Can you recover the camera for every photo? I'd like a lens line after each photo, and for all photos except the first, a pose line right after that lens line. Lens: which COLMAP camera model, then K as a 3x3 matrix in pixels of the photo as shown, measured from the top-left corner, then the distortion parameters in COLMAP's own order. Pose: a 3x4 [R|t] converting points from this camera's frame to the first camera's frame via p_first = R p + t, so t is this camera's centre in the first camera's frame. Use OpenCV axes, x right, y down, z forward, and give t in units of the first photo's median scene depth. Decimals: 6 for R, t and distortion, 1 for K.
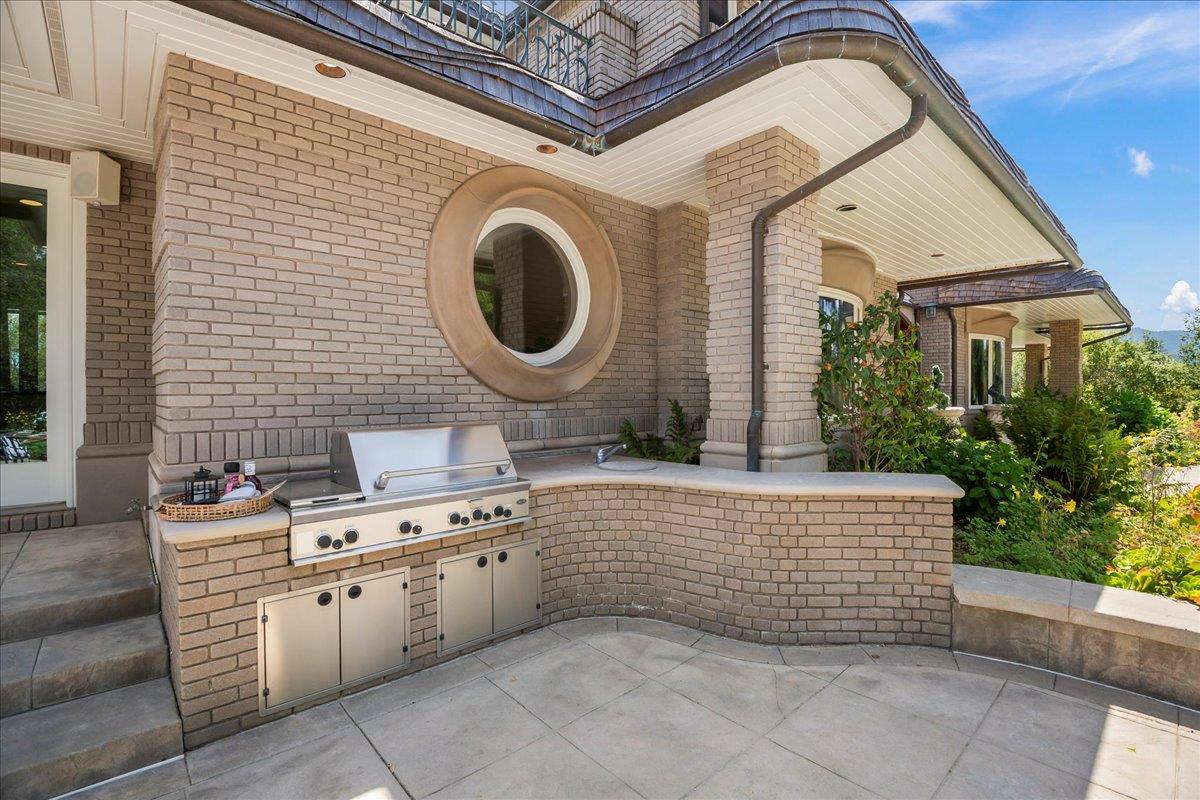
lens RADIAL K [[542.8, 0, 600.8], [0, 542.8, 392.9], [0, 0, 1]] dist [0.036552, -0.026392]
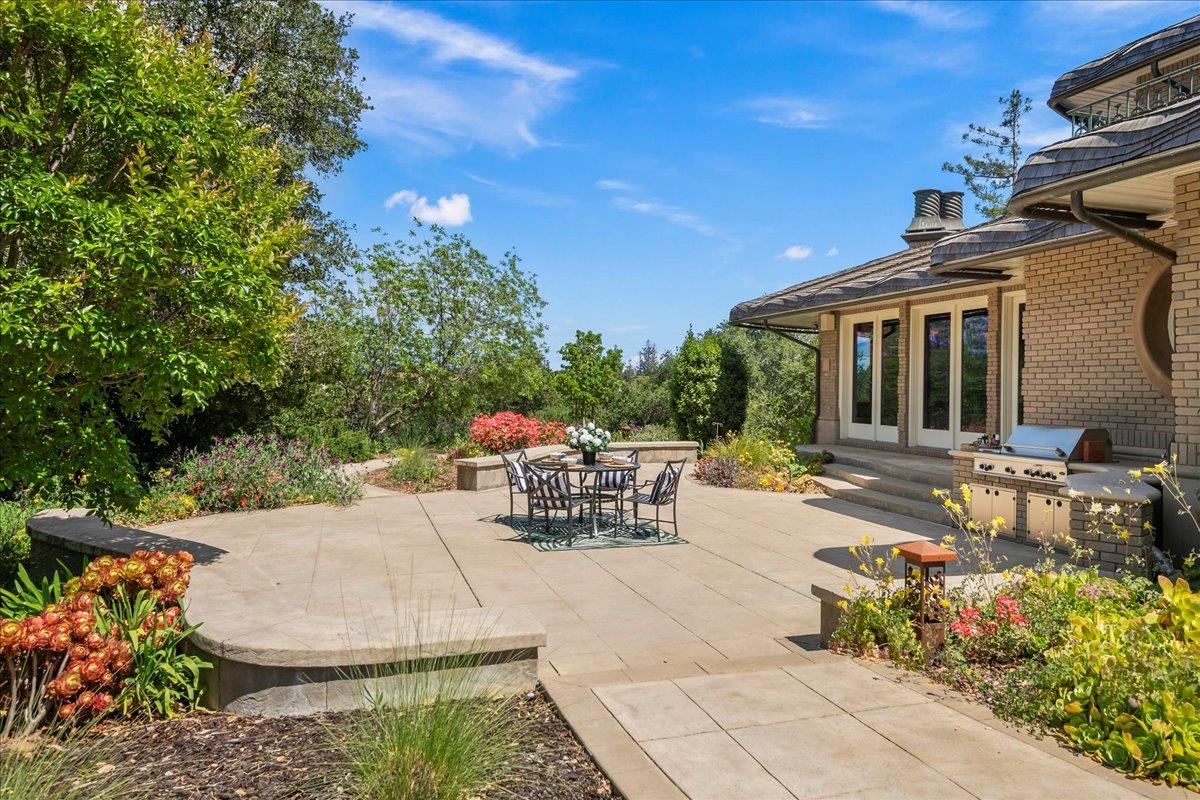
lens RADIAL K [[833.5, 0, 601.1], [0, 833.5, 393.8], [0, 0, 1]] dist [0.005885, 0.003172]
pose [[-0.422983, -0.000486, -0.906137, 2.871924], [-0.016282, 0.999842, 0.007064, -0.043151], [0.905991, 0.017742, -0.422924, 0.810827]]
